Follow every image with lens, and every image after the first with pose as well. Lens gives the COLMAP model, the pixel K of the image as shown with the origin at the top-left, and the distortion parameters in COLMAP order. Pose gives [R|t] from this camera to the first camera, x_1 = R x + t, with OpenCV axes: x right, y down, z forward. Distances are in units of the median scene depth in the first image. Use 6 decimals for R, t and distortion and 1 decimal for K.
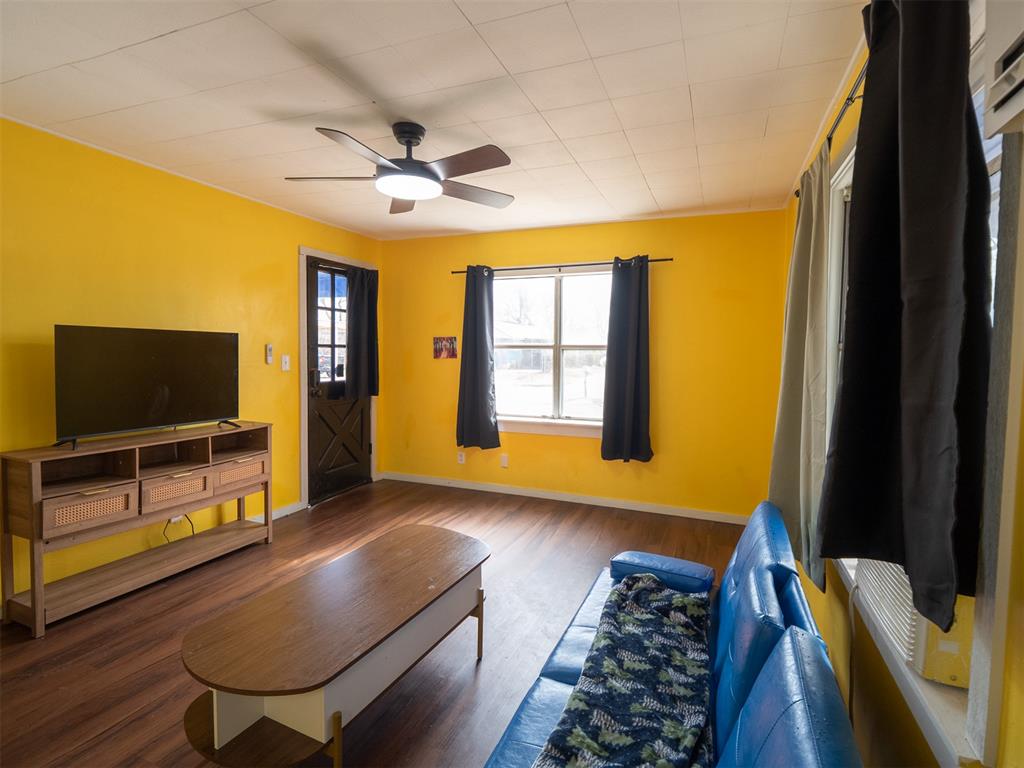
lens RADIAL K [[493.9, 0, 526.3], [0, 493.9, 374.2], [0, 0, 1]] dist [-0.003727, -0.005175]
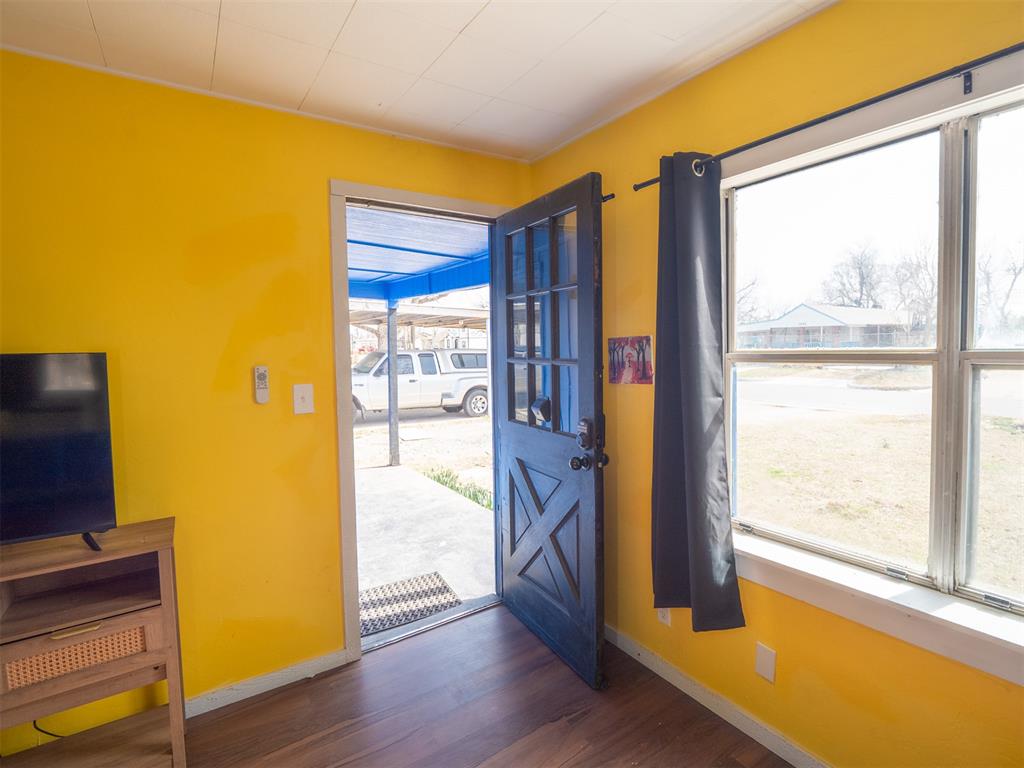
lens RADIAL K [[493.9, 0, 527.6], [0, 493.9, 372.9], [0, 0, 1]] dist [-0.003727, -0.005175]
pose [[0.819558, 0.003830, -0.572984, 0.022146], [0.001406, 0.999961, 0.008695, -0.048843], [0.572995, -0.007931, 0.819521, 0.604057]]
